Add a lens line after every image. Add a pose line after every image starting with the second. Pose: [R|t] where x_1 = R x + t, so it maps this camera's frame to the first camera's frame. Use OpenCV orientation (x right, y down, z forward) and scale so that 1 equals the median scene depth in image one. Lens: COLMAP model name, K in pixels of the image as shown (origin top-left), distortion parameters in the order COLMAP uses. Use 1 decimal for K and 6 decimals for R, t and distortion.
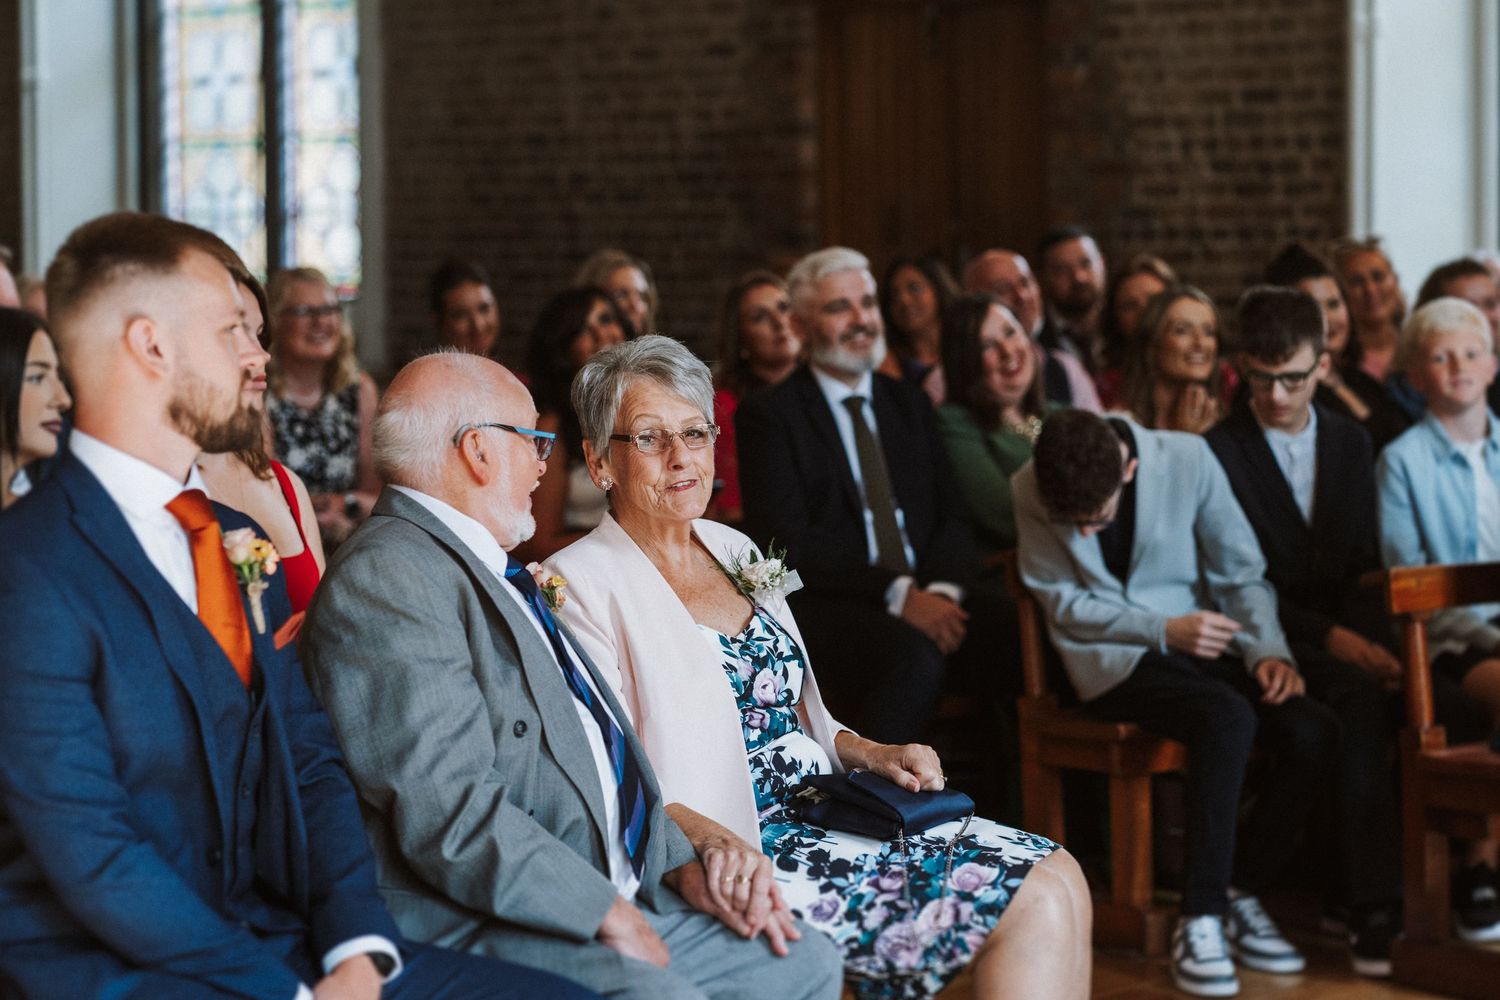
lens RADIAL K [[3748.2, 0, 737.8], [0, 3748.2, 505.1], [0, 0, 1]] dist [-0.097440, 0.000000]
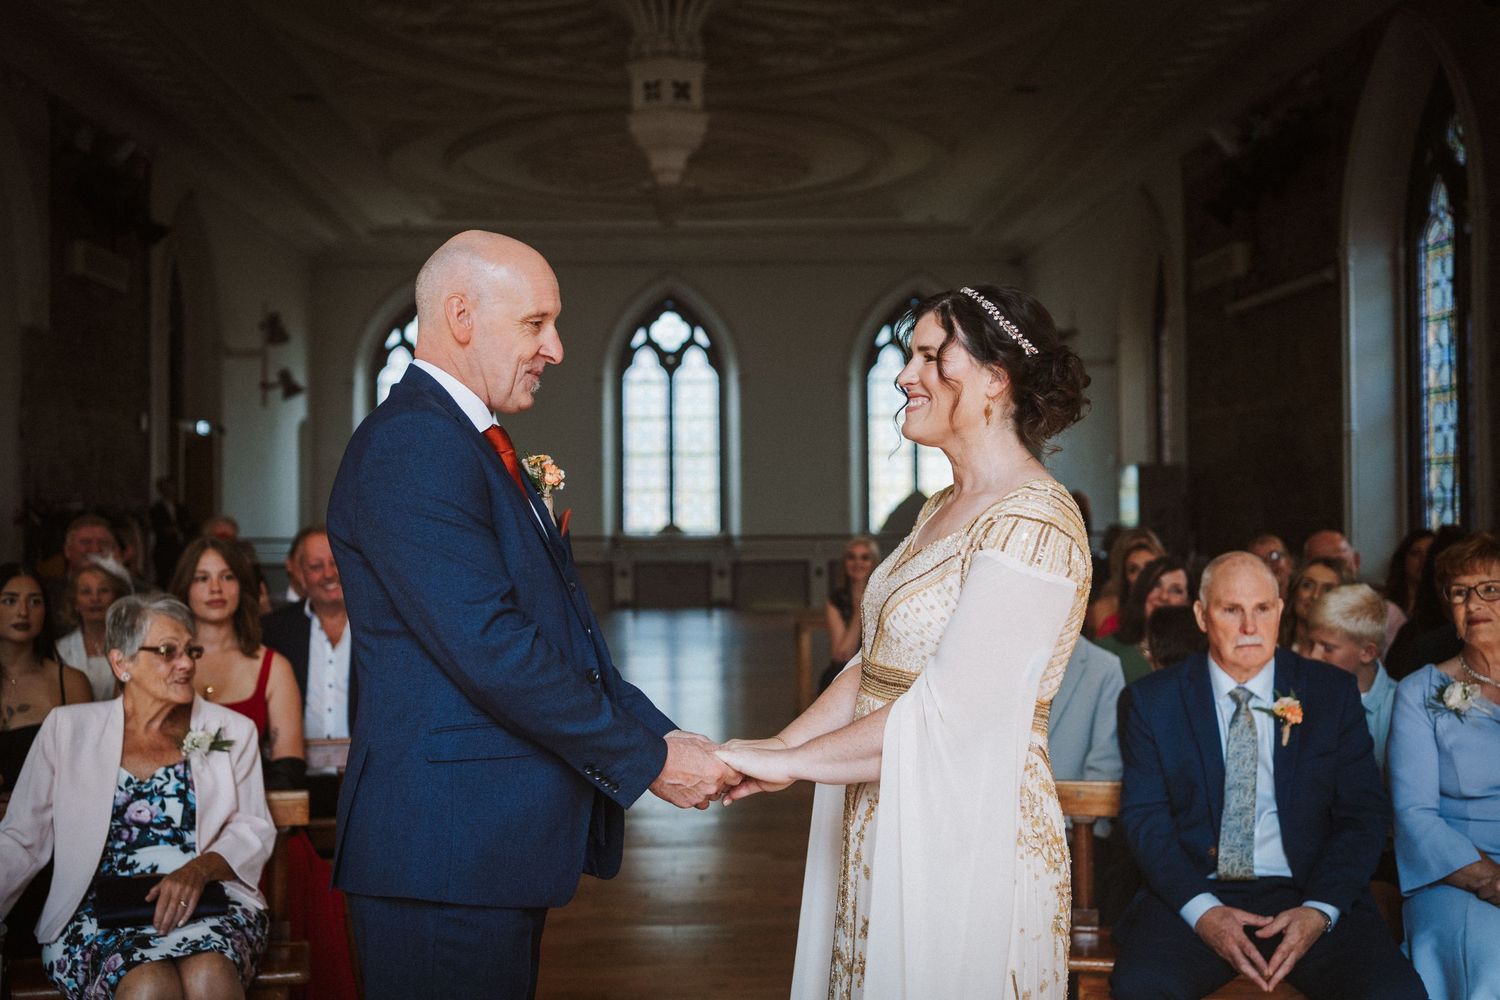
lens RADIAL K [[1623.7, 0, 703.8], [0, 1623.7, 499.0], [0, 0, 1]] dist [0.027253, 0.000000]
pose [[0.703917, -0.003253, -0.710275, 0.673059], [-0.052003, 0.997070, -0.056104, -0.056565], [0.708376, 0.076429, 0.701685, 0.700863]]
